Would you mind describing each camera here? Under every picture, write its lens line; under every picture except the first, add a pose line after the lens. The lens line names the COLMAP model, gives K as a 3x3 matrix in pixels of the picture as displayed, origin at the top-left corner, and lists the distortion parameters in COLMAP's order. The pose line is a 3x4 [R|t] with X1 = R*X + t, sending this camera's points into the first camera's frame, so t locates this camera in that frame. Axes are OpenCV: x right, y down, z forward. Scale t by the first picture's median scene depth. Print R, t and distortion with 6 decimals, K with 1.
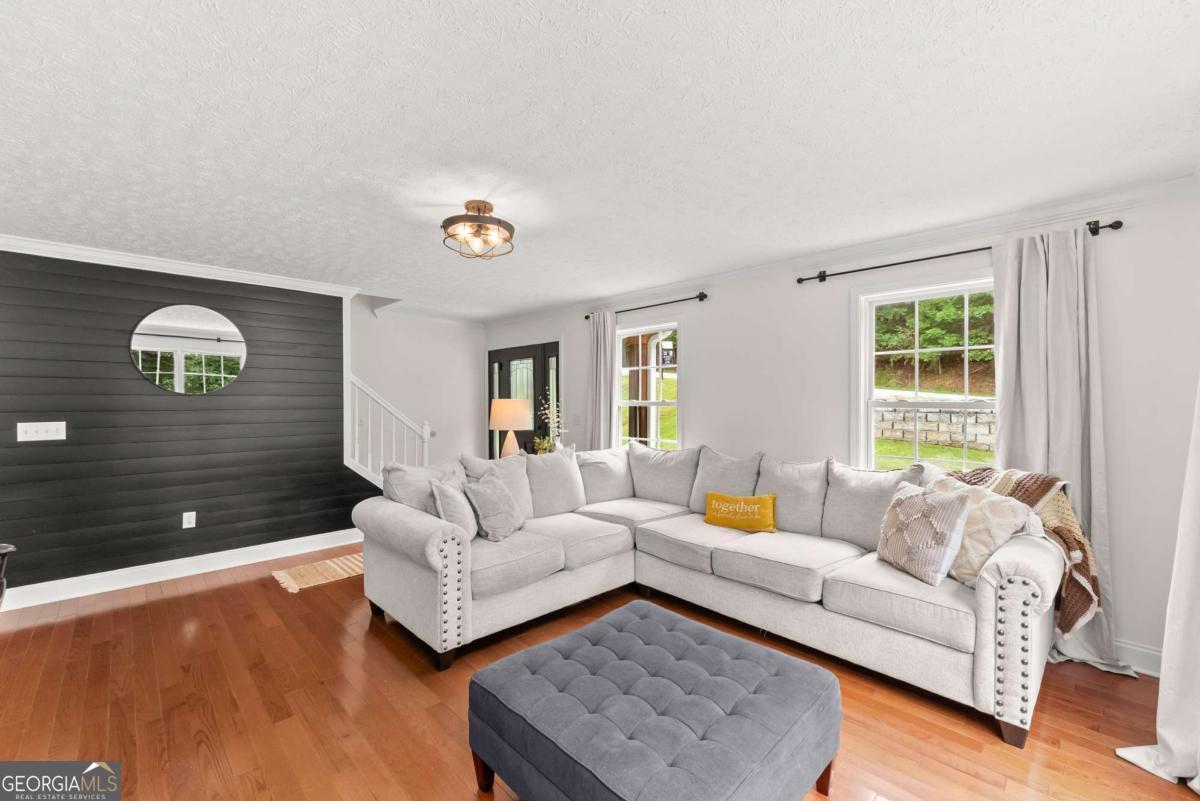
lens RADIAL K [[485.2, 0, 602.1], [0, 485.2, 402.2], [0, 0, 1]] dist [0.002390, -0.001558]
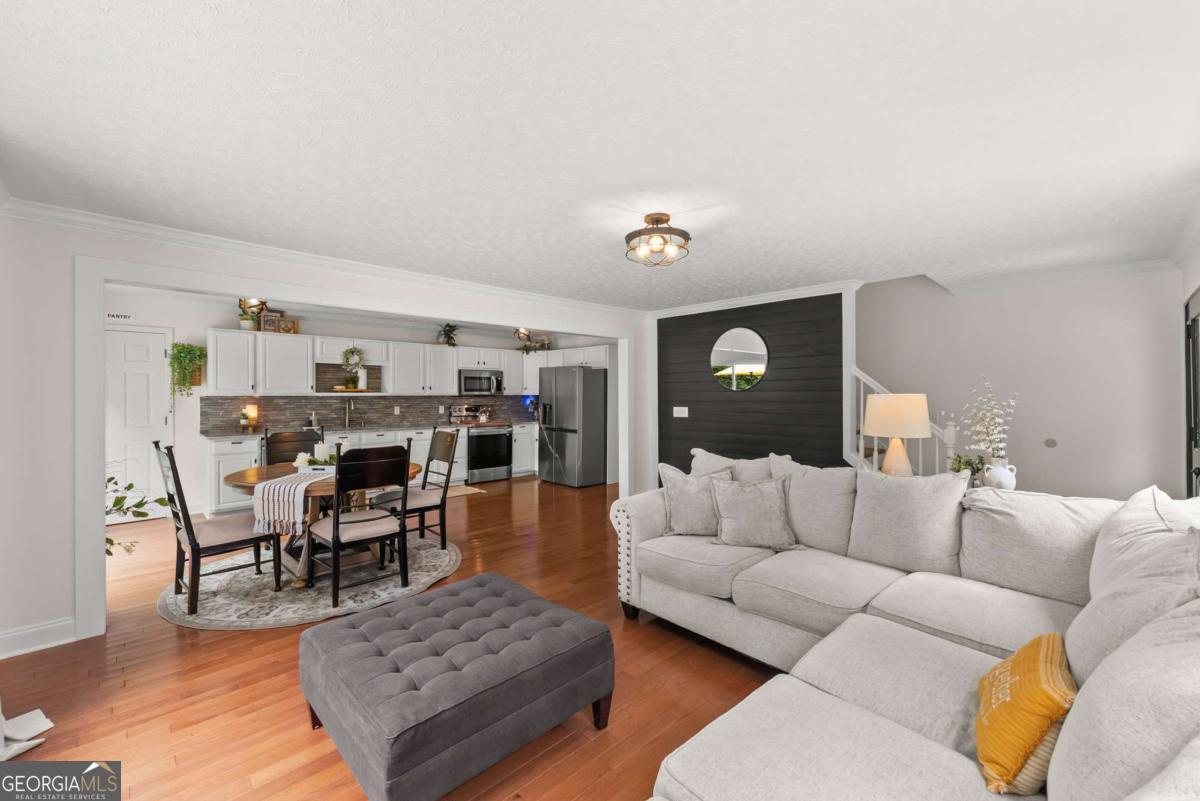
lens RADIAL K [[485.2, 0, 597.3], [0, 485.2, 392.6], [0, 0, 1]] dist [0.002390, -0.001558]
pose [[-0.003821, -0.004376, -0.999983, 0.649240], [-0.001152, 0.999990, -0.004372, -0.004815], [0.999992, 0.001135, -0.003826, 0.675324]]
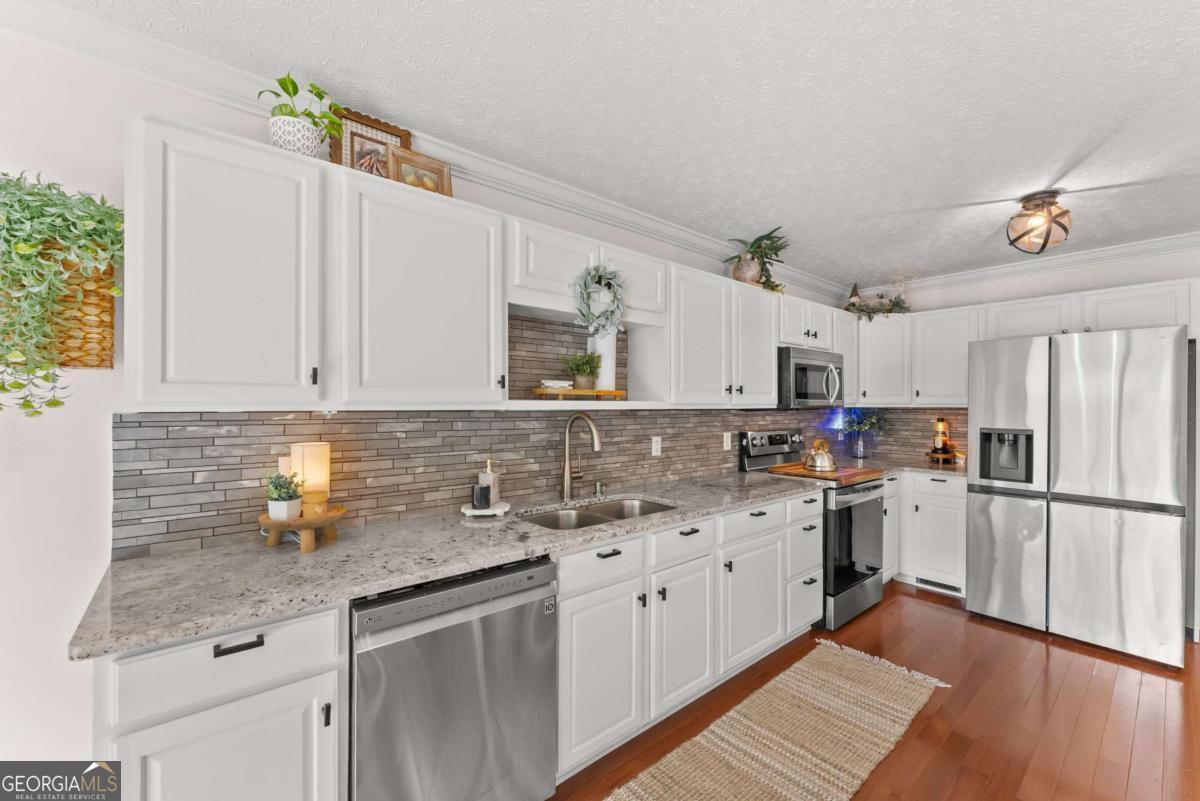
lens RADIAL K [[485.2, 0, 602.1], [0, 485.2, 403.3], [0, 0, 1]] dist [0.002390, -0.001558]
pose [[-0.077837, -0.005863, -0.996949, -0.631561], [-0.002111, 0.999981, -0.005716, -0.004082], [0.996964, 0.001659, -0.077848, -0.245903]]
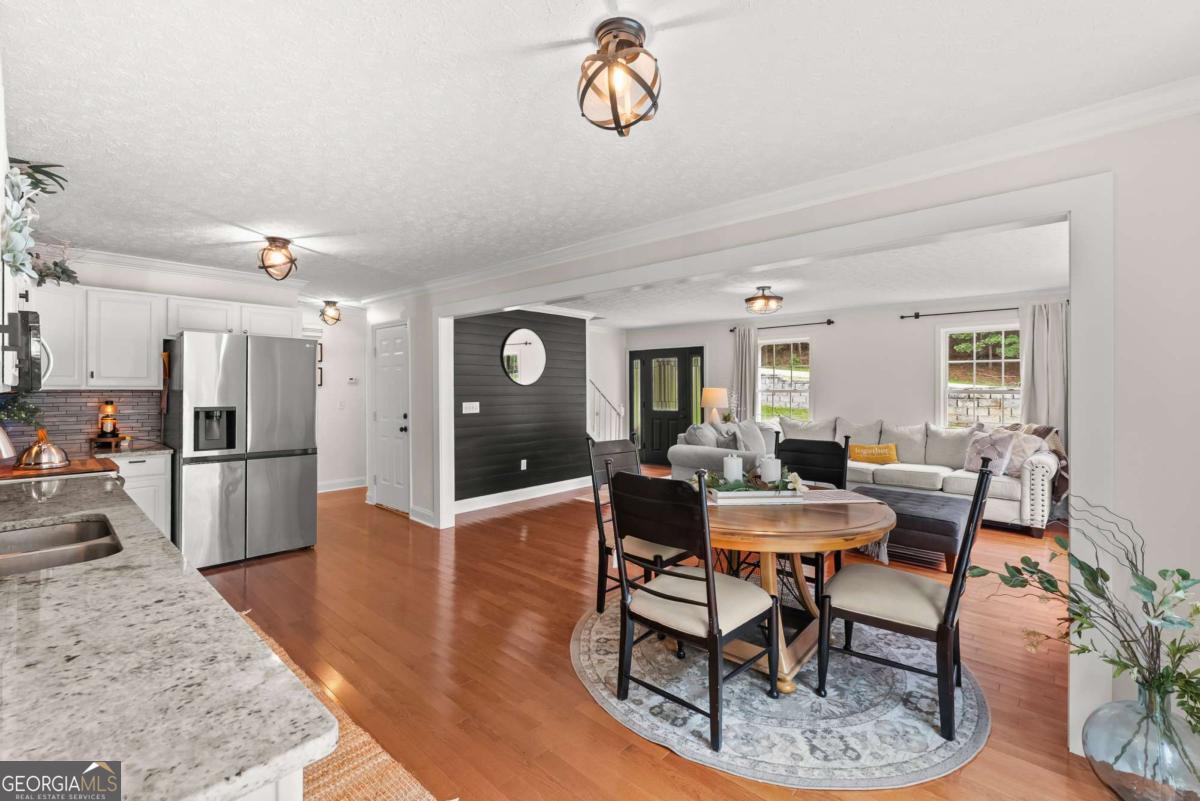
lens RADIAL K [[513.5, 0, 597.8], [0, 513.5, 388.1], [0, 0, 1]] dist [0.001857, 0.000112]
pose [[0.998754, -0.000422, 0.049902, -0.786475], [0.000550, 0.999997, -0.002542, -0.002749], [-0.049900, 0.002566, 0.998751, -0.771596]]
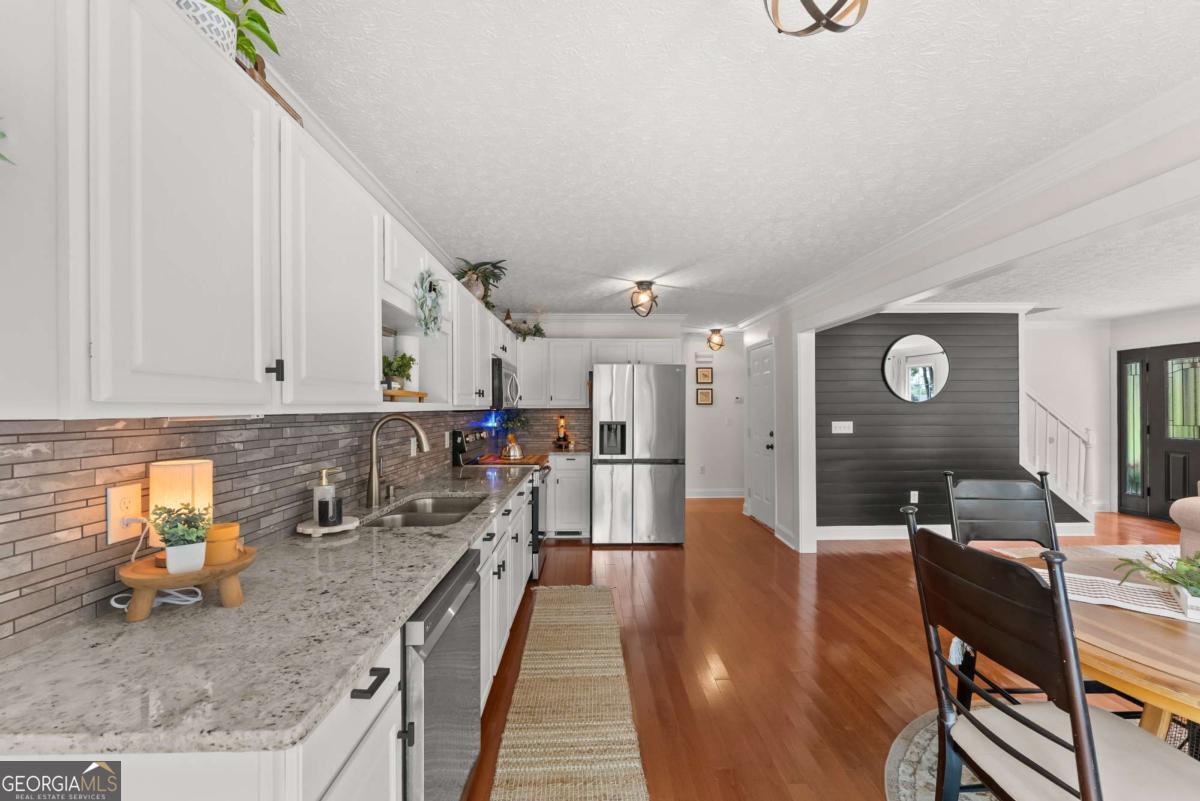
lens RADIAL K [[485.2, 0, 604.3], [0, 485.2, 408.9], [0, 0, 1]] dist [0.002390, -0.001558]
pose [[0.732345, -0.000156, -0.680934, -0.644526], [0.002284, 0.999995, 0.002228, -0.003535], [0.680930, -0.003186, 0.732342, -0.622170]]
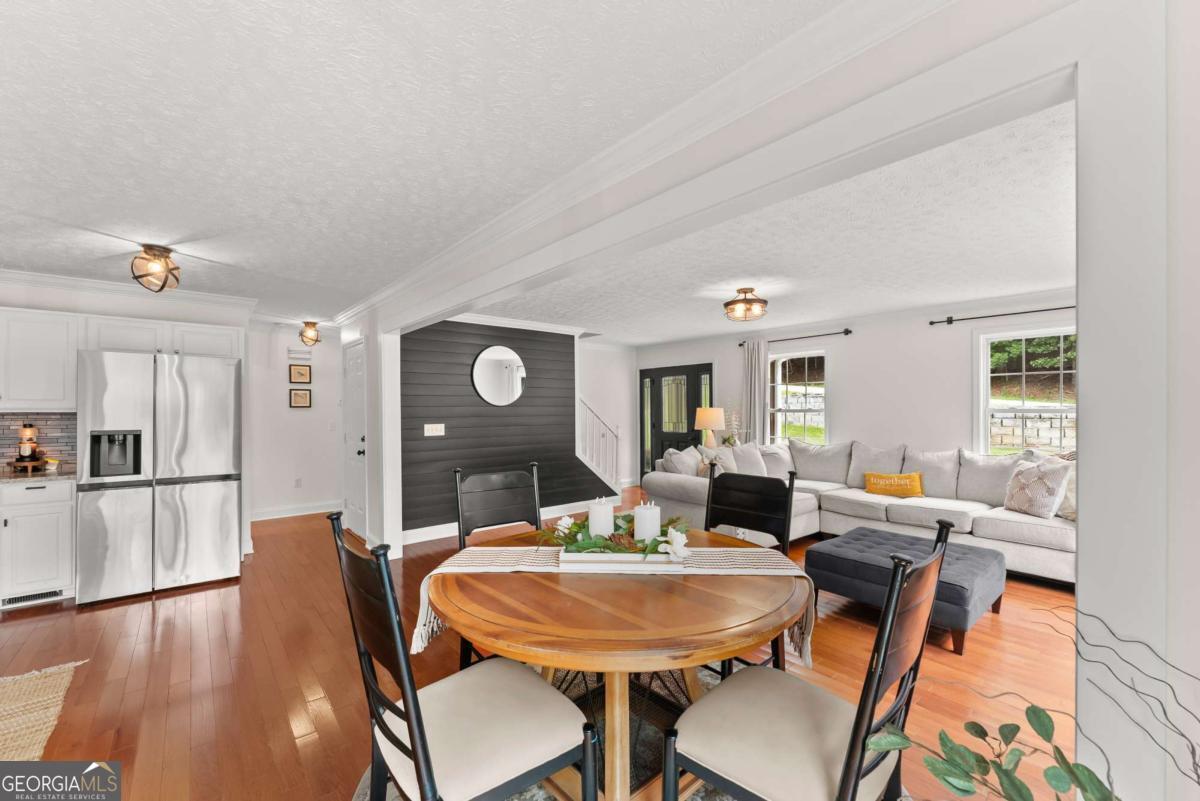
lens RADIAL K [[485.2, 0, 602.0], [0, 485.2, 410.4], [0, 0, 1]] dist [0.002390, -0.001558]
pose [[0.997033, -0.004461, -0.076845, -0.477717], [0.004522, 0.999990, 0.000619, -0.002076], [0.076841, -0.000965, 0.997043, -0.521489]]
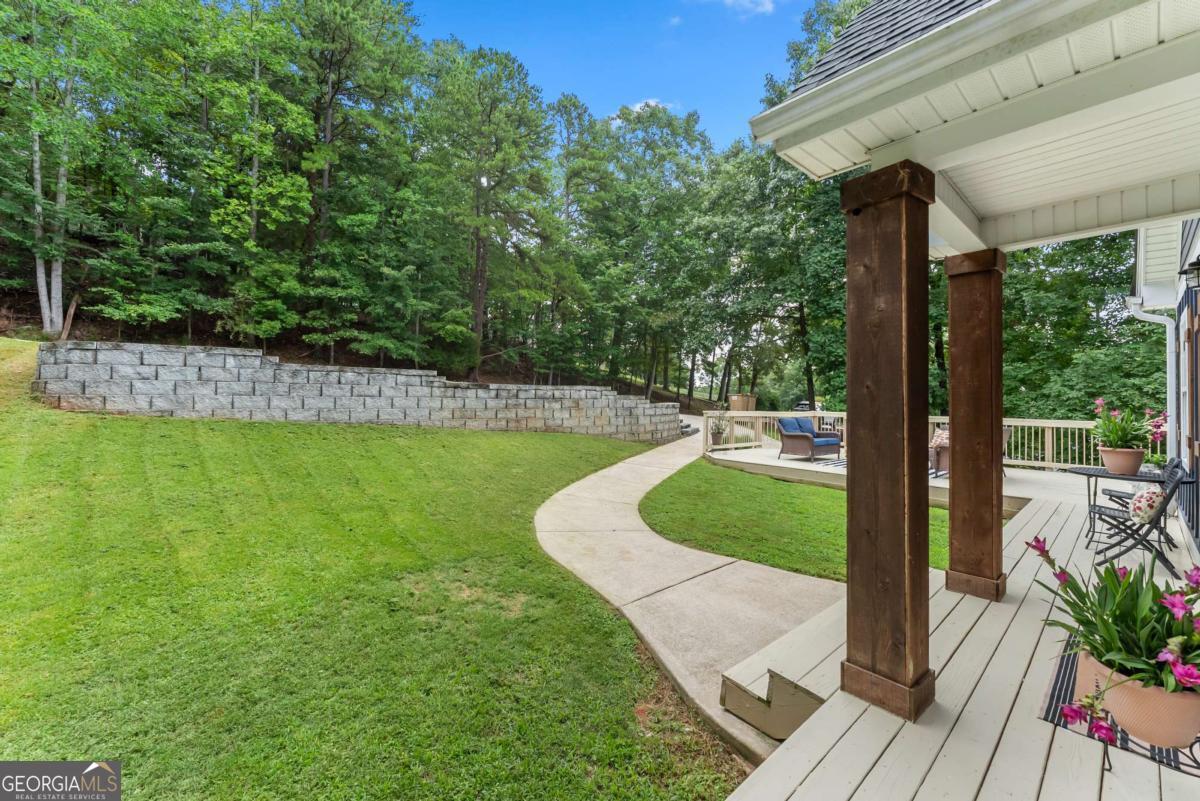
lens RADIAL K [[485.2, 0, 601.2], [0, 485.2, 399.4], [0, 0, 1]] dist [0.002390, -0.001558]
pose [[0.044898, -0.008145, 0.998958, -0.868428], [-0.010587, 0.999907, 0.008628, 0.041588], [-0.998935, -0.010964, 0.044807, 2.587245]]
